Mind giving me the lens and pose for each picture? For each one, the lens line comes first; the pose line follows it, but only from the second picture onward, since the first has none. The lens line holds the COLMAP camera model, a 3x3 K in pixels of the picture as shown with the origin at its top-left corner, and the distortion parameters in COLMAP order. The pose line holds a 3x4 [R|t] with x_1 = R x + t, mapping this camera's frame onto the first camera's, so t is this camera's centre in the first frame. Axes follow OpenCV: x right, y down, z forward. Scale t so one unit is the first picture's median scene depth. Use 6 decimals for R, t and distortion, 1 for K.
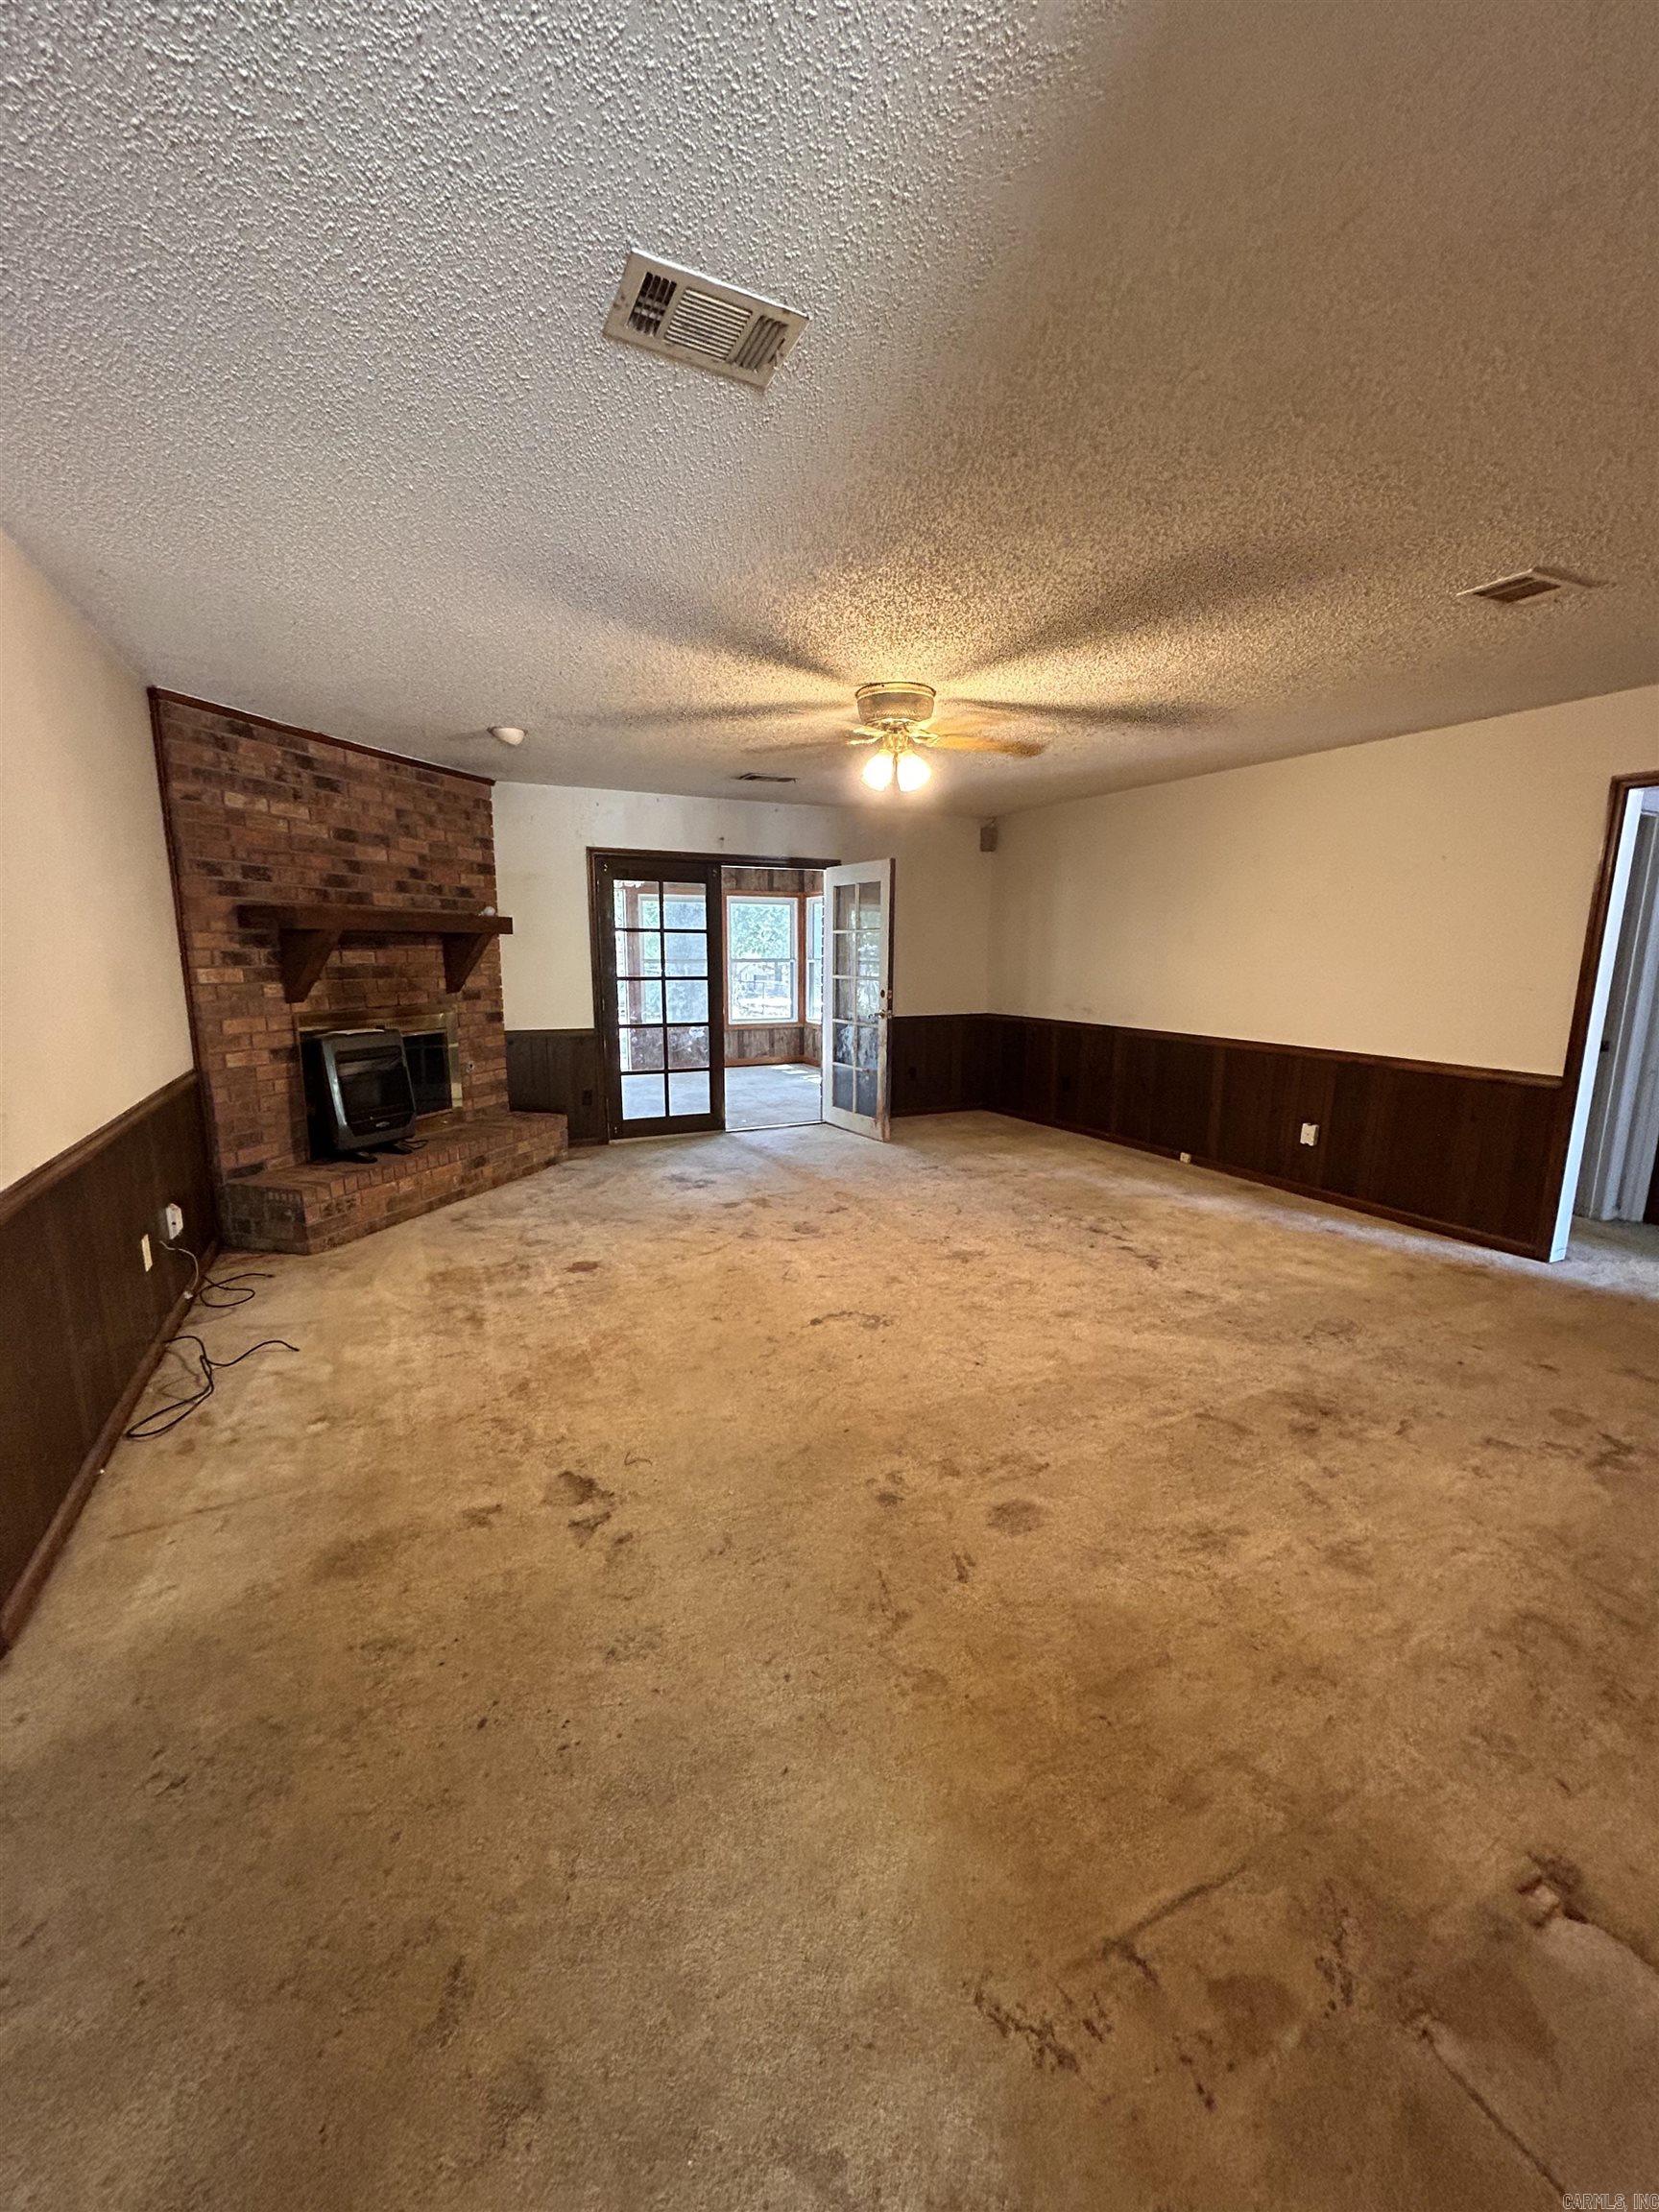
lens RADIAL K [[882.3, 0, 828.0], [0, 882.3, 1110.4], [0, 0, 1]] dist [-0.000346, -0.000204]
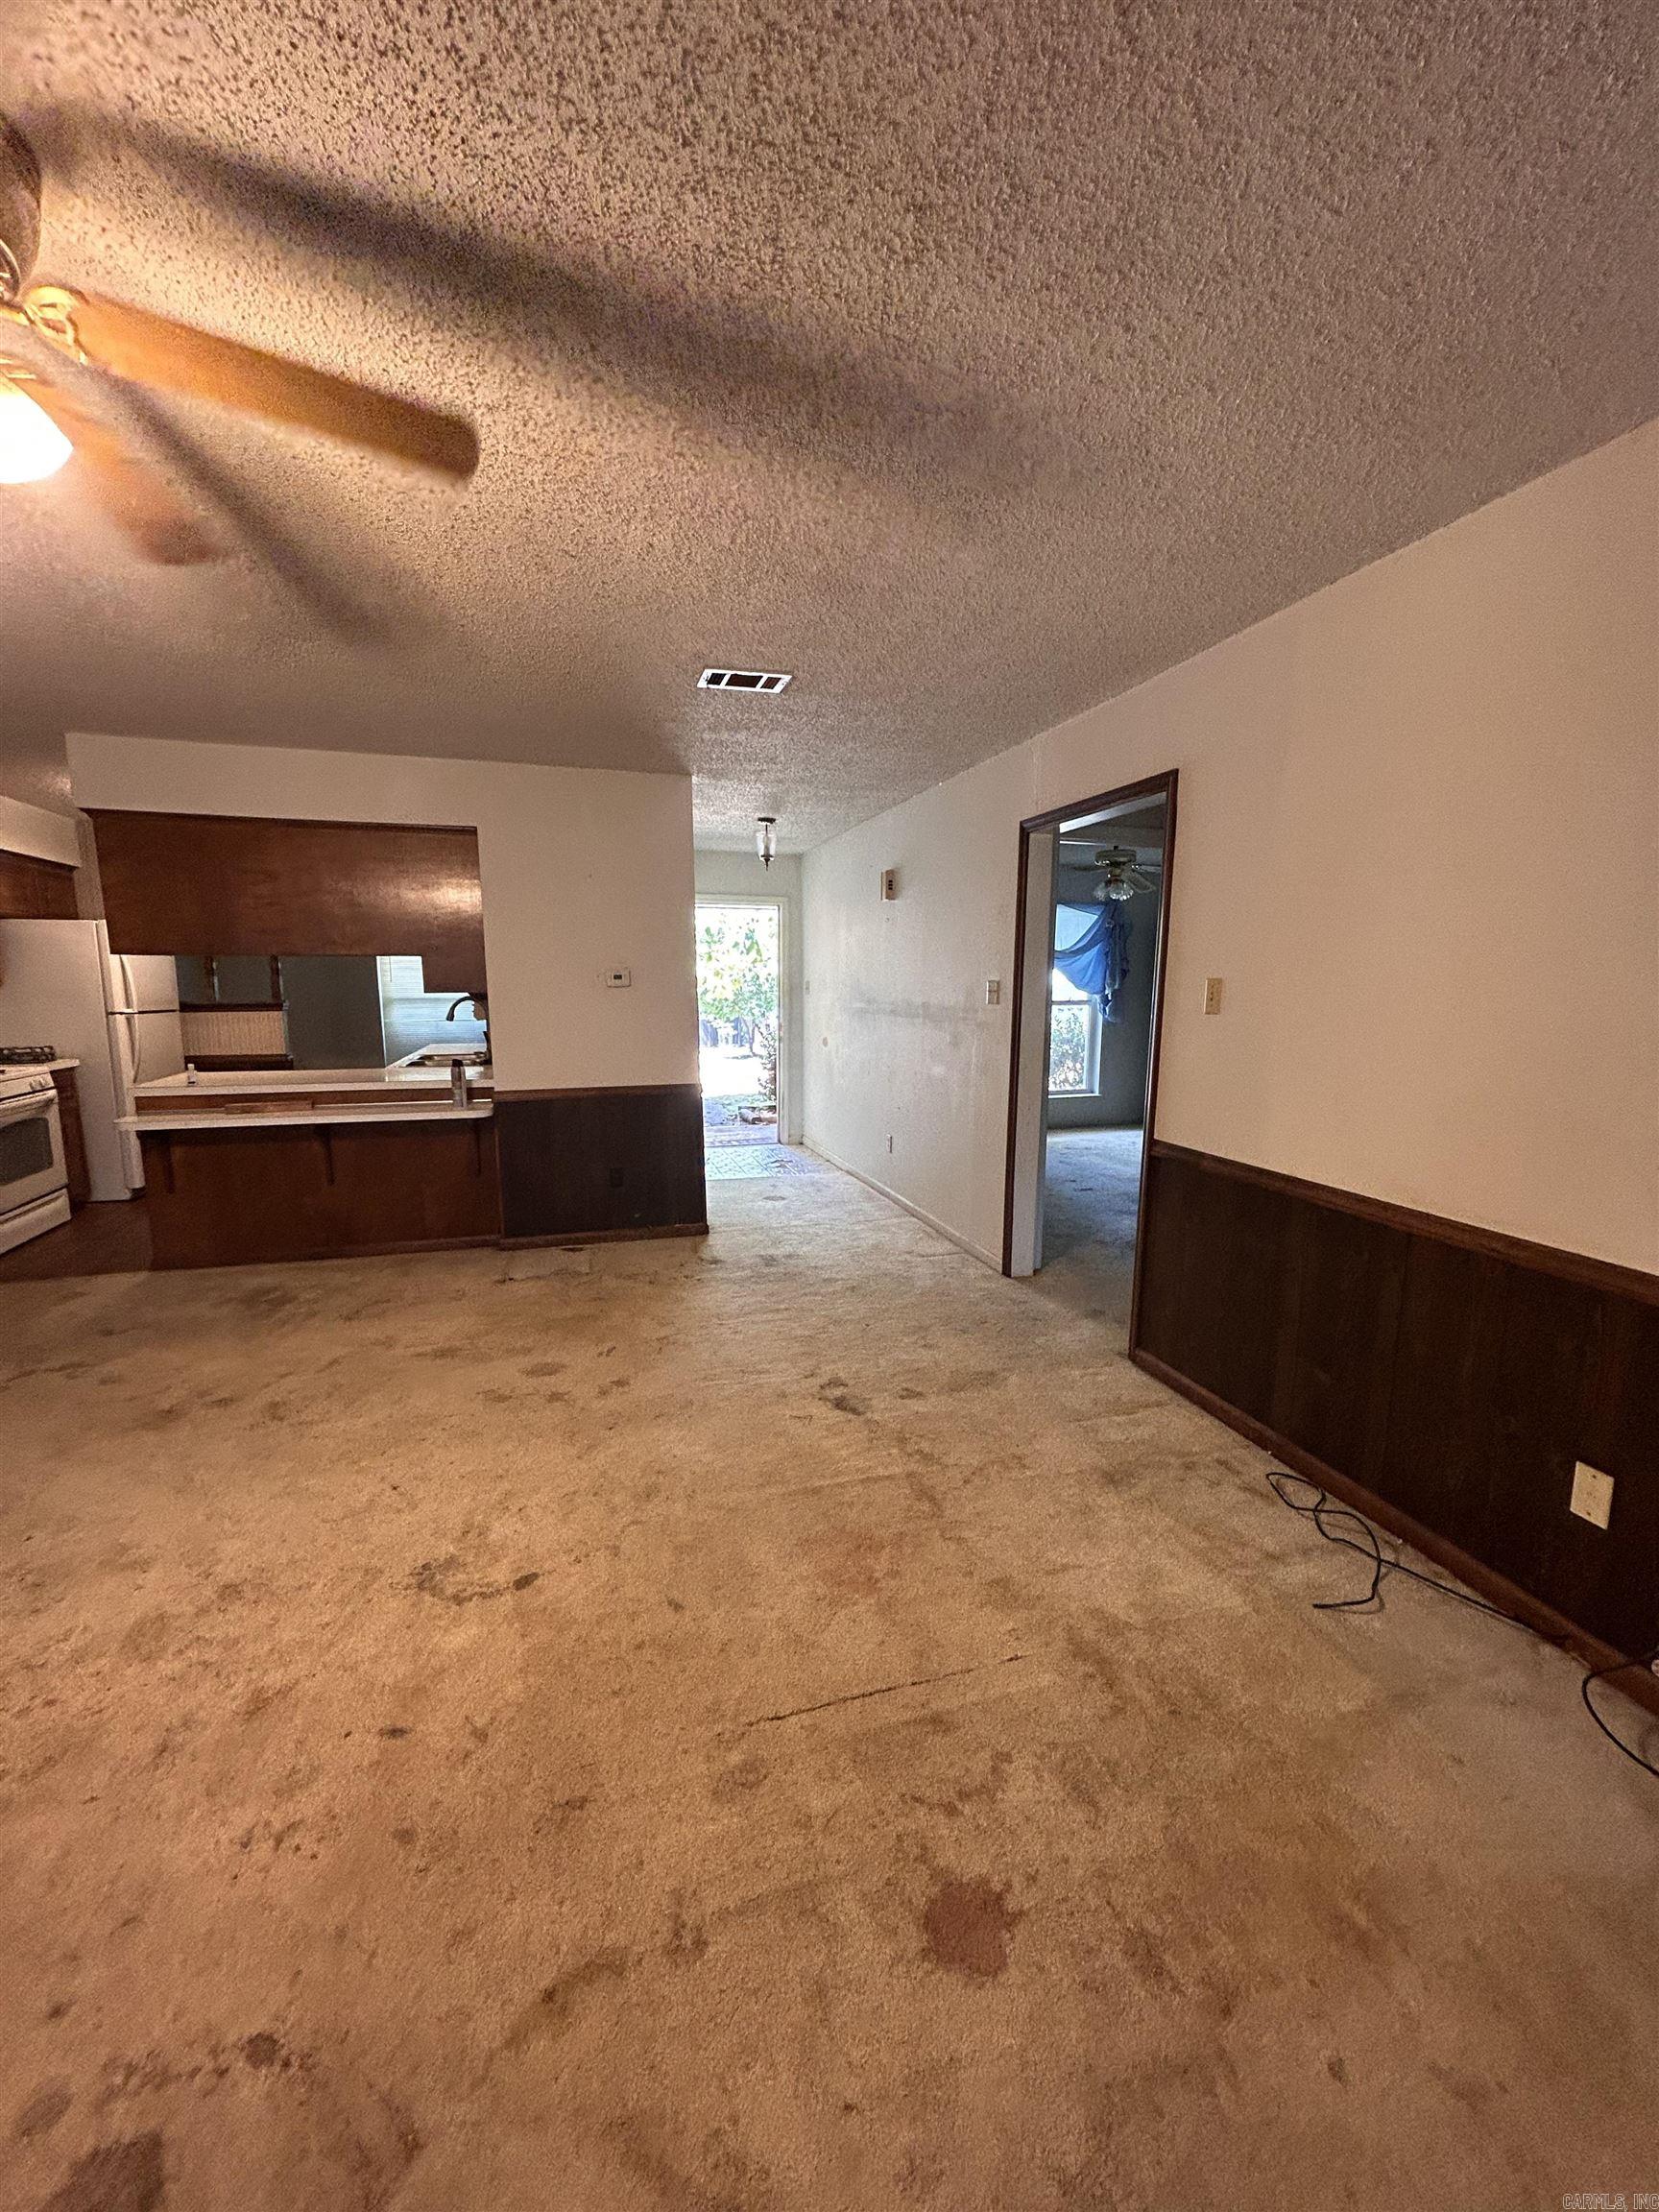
lens RADIAL K [[882.3, 0, 828.0], [0, 882.3, 1110.4], [0, 0, 1]] dist [-0.000346, -0.000204]
pose [[-0.986060, -0.033827, 0.162913, -0.234977], [0.021314, 0.945370, 0.325303, -0.203434], [-0.165017, 0.324241, -0.931471, 1.072245]]
